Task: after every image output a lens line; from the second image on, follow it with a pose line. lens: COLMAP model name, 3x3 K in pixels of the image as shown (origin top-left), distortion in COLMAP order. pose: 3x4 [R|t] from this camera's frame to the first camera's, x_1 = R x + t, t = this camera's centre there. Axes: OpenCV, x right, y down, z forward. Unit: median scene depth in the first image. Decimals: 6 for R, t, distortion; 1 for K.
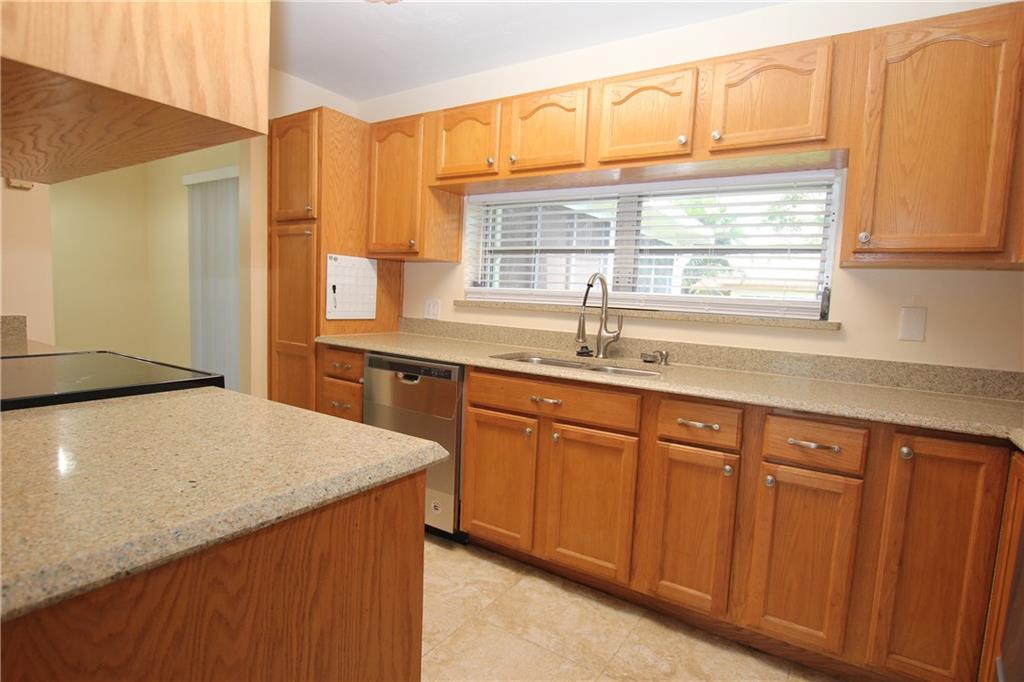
lens RADIAL K [[533.5, 0, 511.5], [0, 533.5, 342.9], [0, 0, 1]] dist [0.004013, 0.000007]
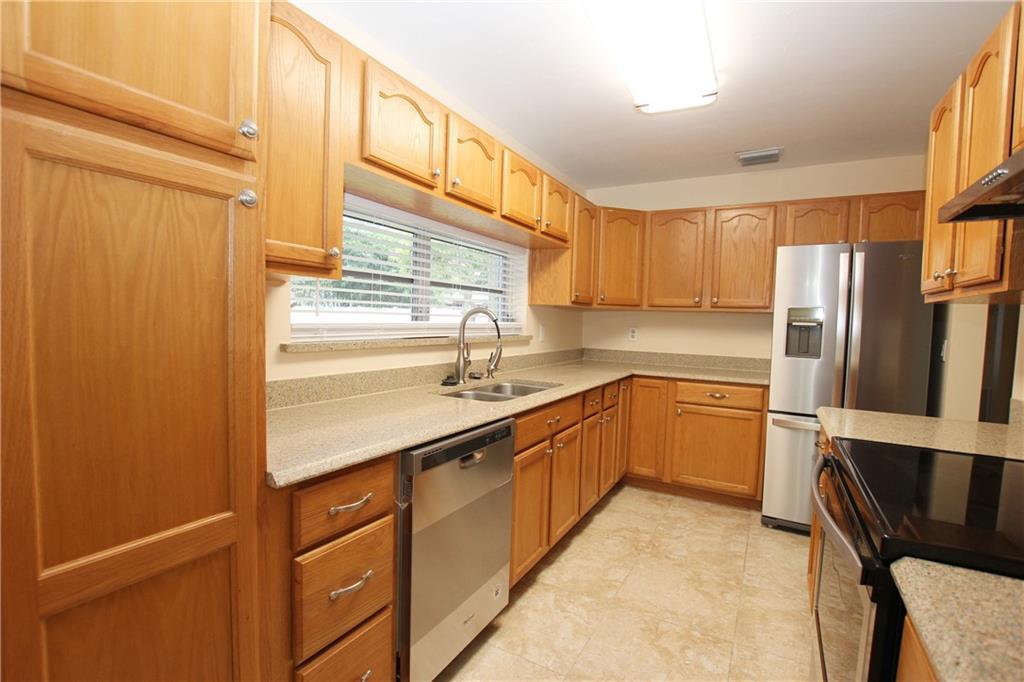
lens RADIAL K [[471.7, 0, 511.7], [0, 471.7, 343.0], [0, 0, 1]] dist [0.002327, 0.000186]
pose [[-0.066521, -0.098827, 0.992879, -0.836040], [0.053457, 0.993301, 0.102450, -0.154911], [-0.996352, 0.059891, -0.060793, 0.992086]]
